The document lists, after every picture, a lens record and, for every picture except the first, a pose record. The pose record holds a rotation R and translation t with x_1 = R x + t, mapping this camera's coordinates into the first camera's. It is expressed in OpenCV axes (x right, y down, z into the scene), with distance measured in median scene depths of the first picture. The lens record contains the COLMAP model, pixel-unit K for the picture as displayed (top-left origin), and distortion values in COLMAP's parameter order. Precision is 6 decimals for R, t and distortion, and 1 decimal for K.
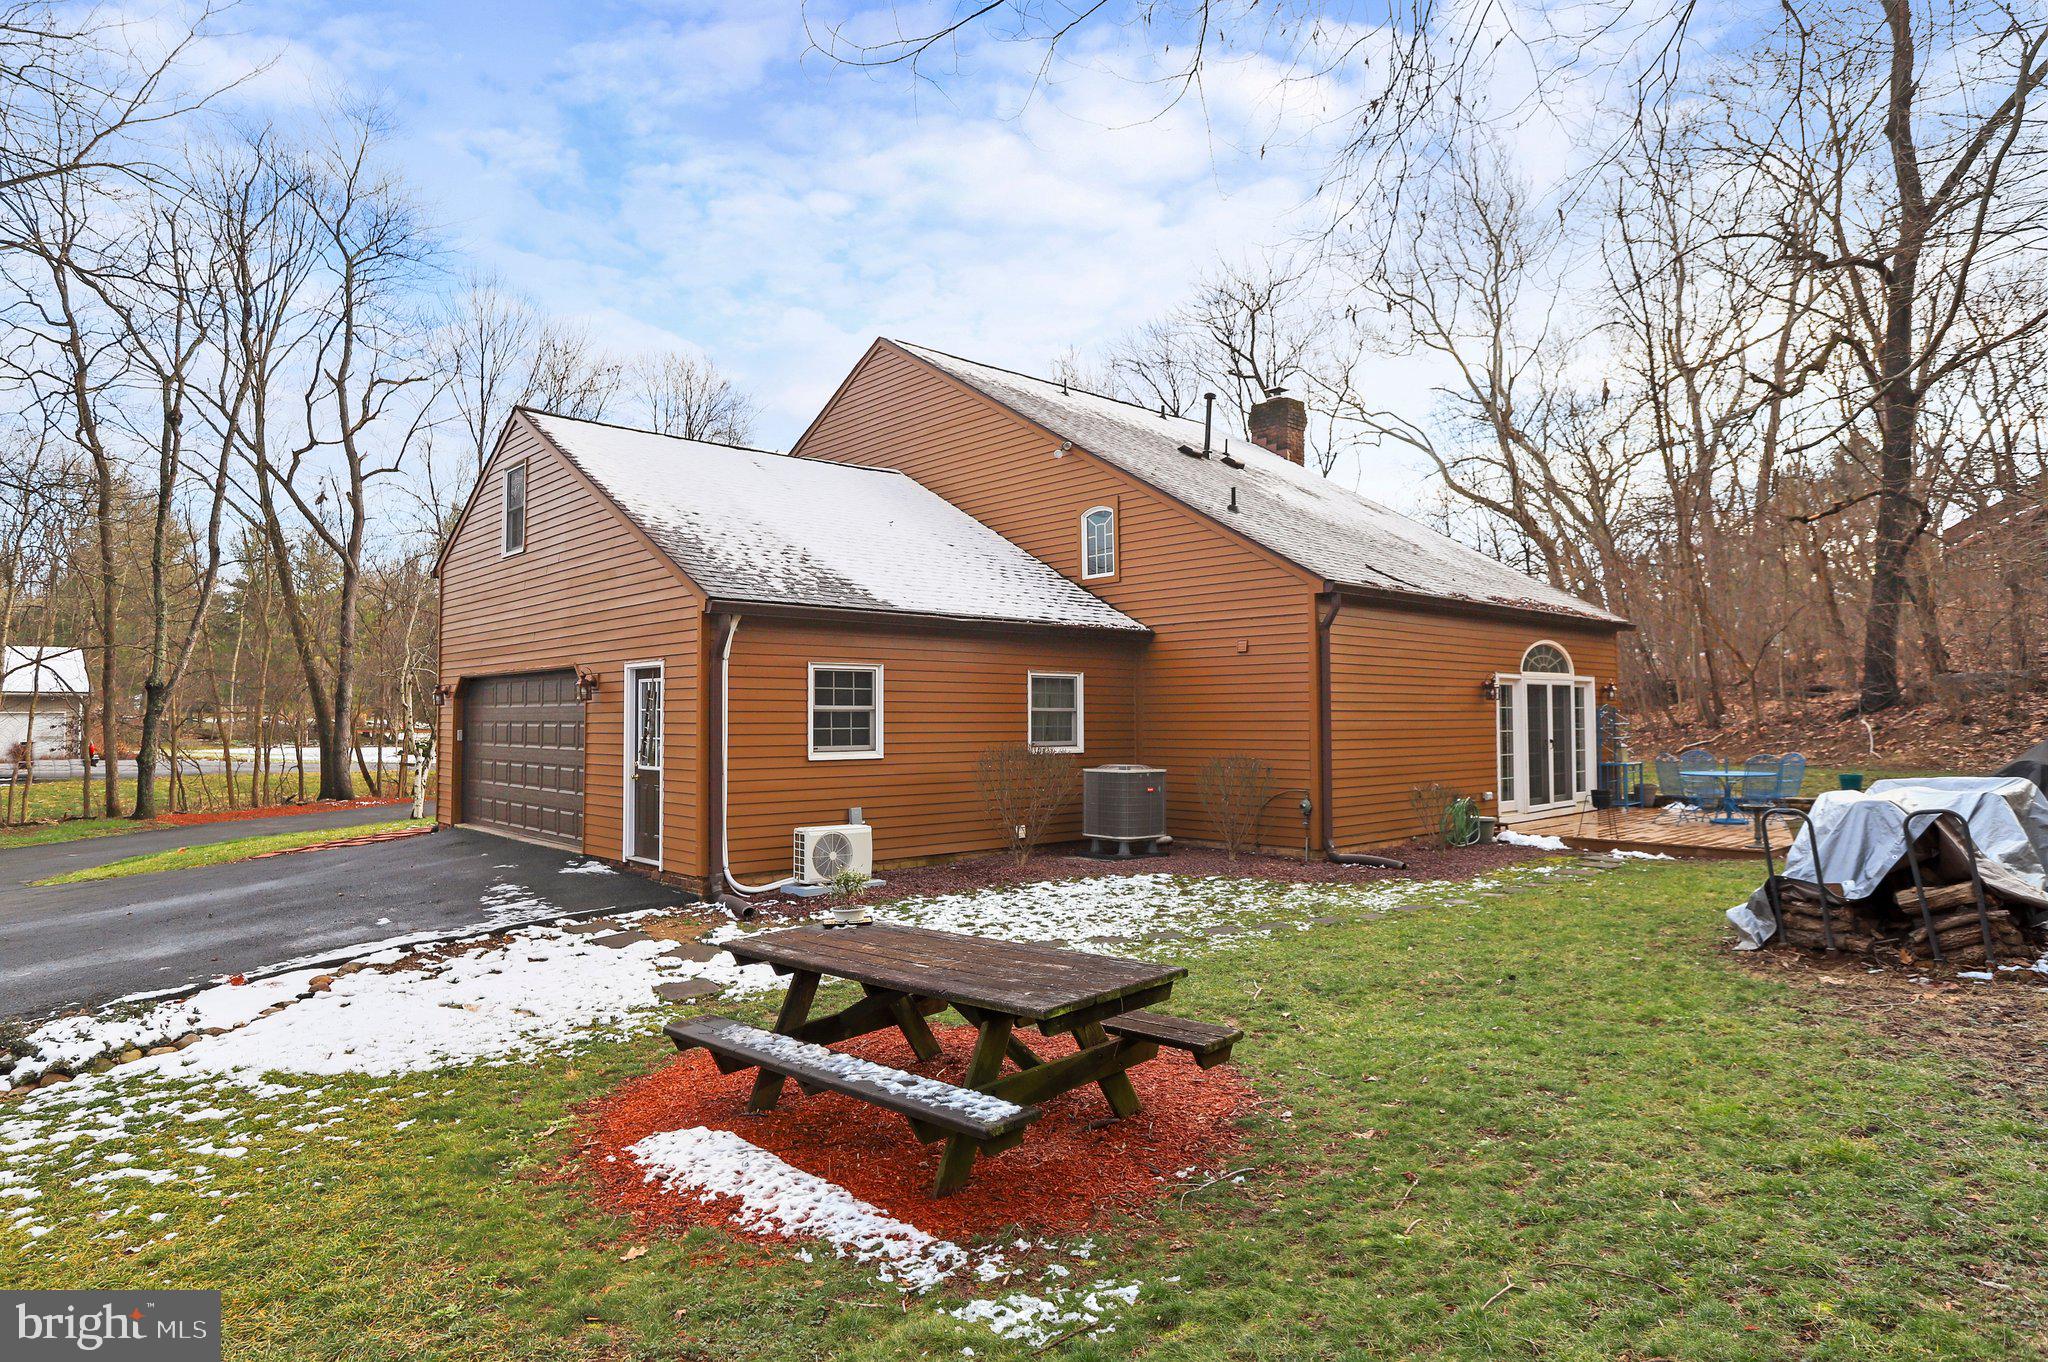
lens RADIAL K [[1156.2, 0, 1025.3], [0, 1156.2, 672.6], [0, 0, 1]] dist [-0.002411, -0.000189]
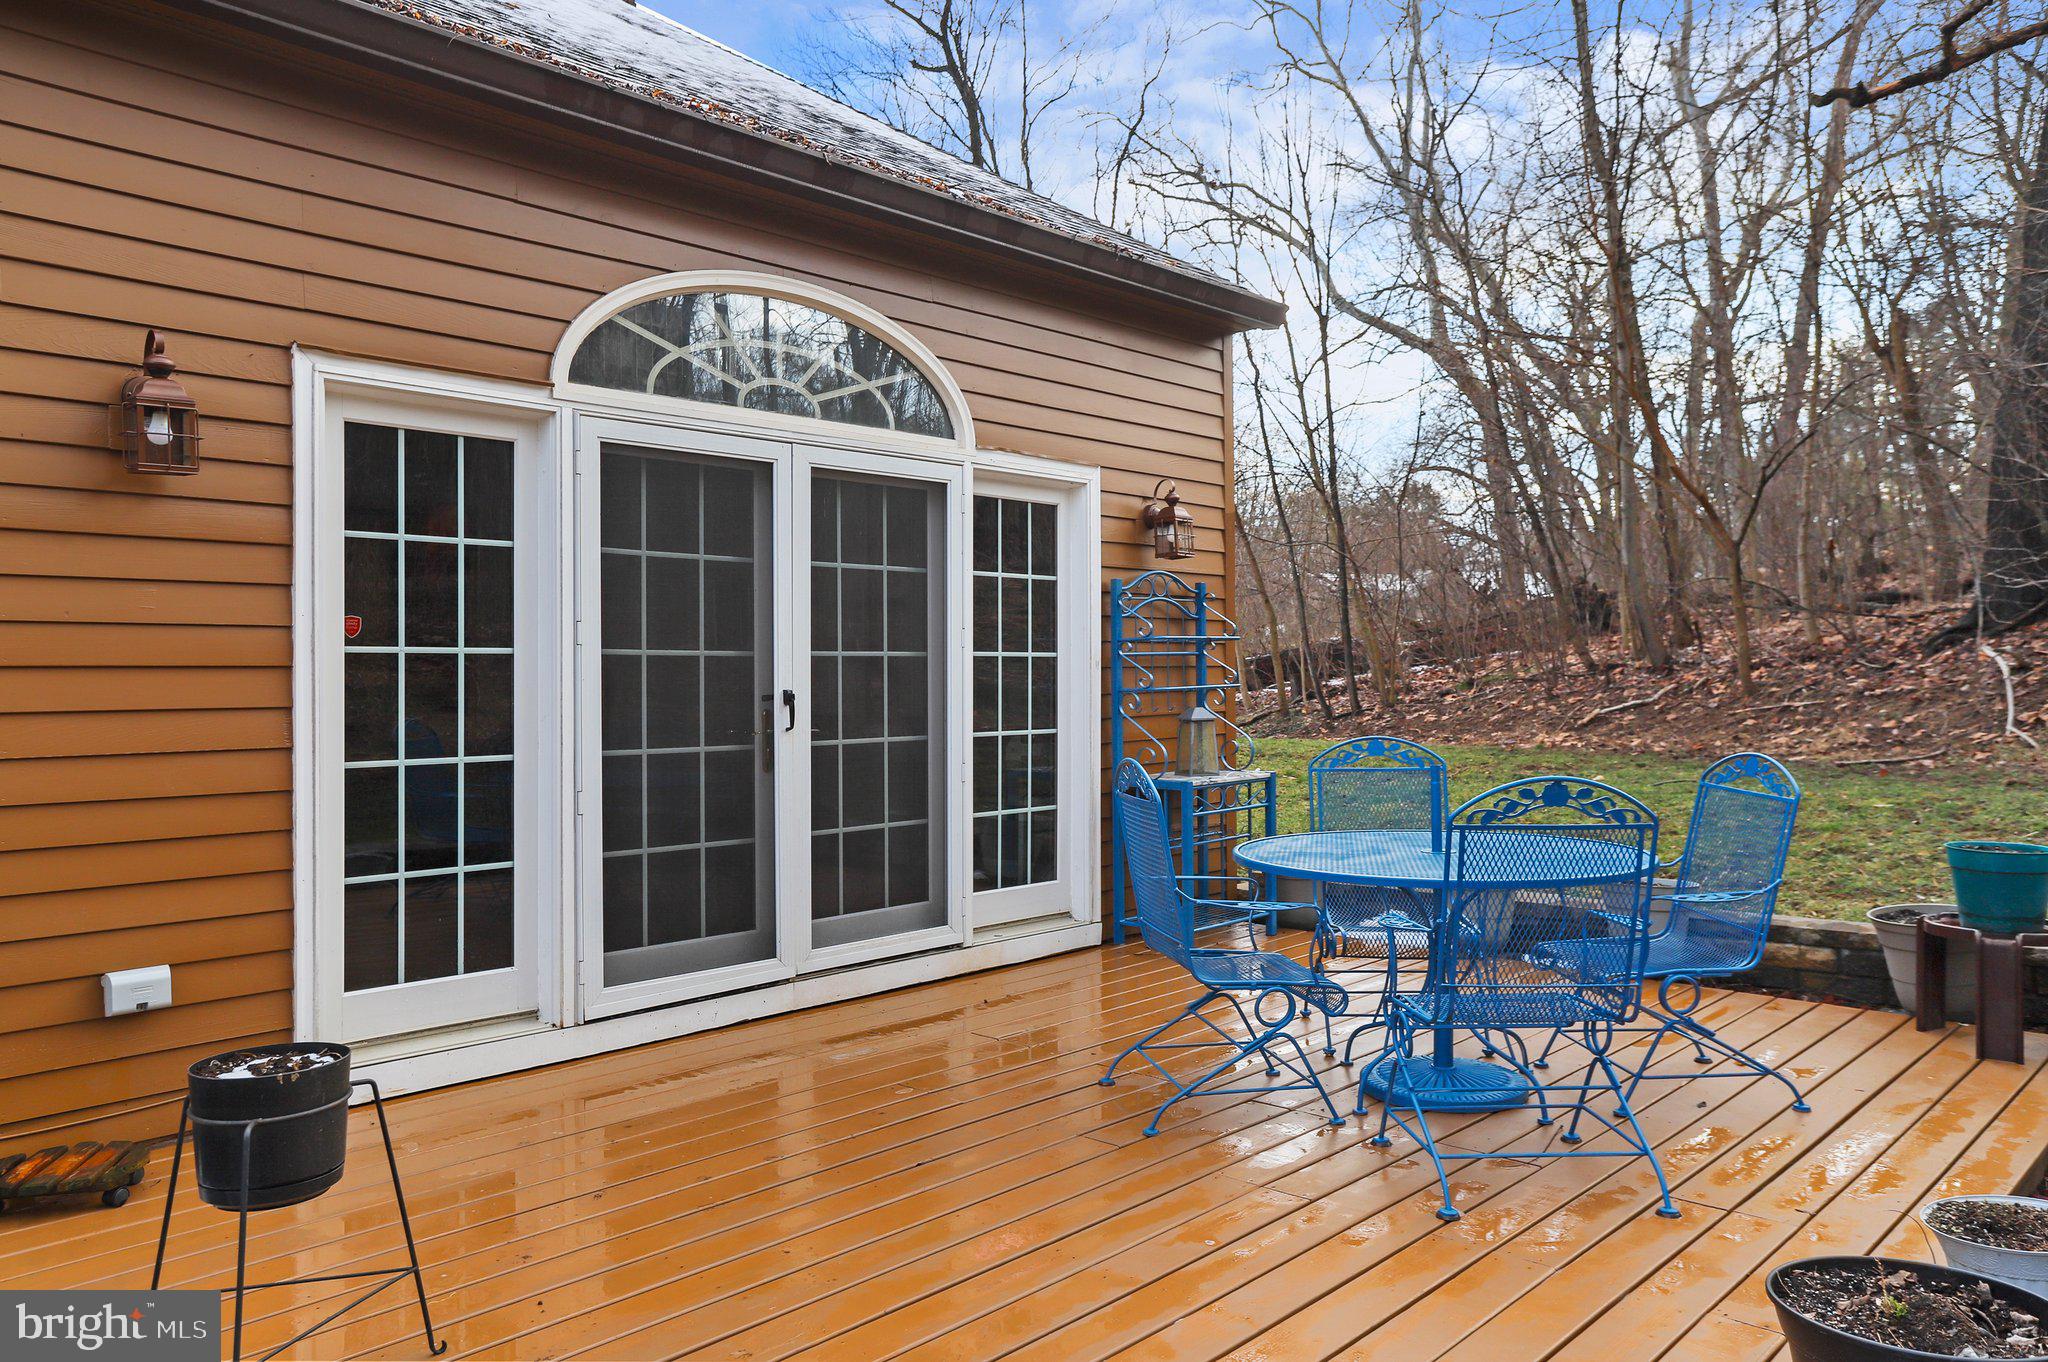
lens RADIAL K [[1453.2, 0, 1019.7], [0, 1453.2, 675.8], [0, 0, 1]] dist [0.018210, 0.003239]
pose [[0.997743, 0.001942, 0.067125, 0.282114], [-0.004659, 0.999175, 0.040347, 0.025023], [-0.066992, -0.040569, 0.996928, 0.406928]]
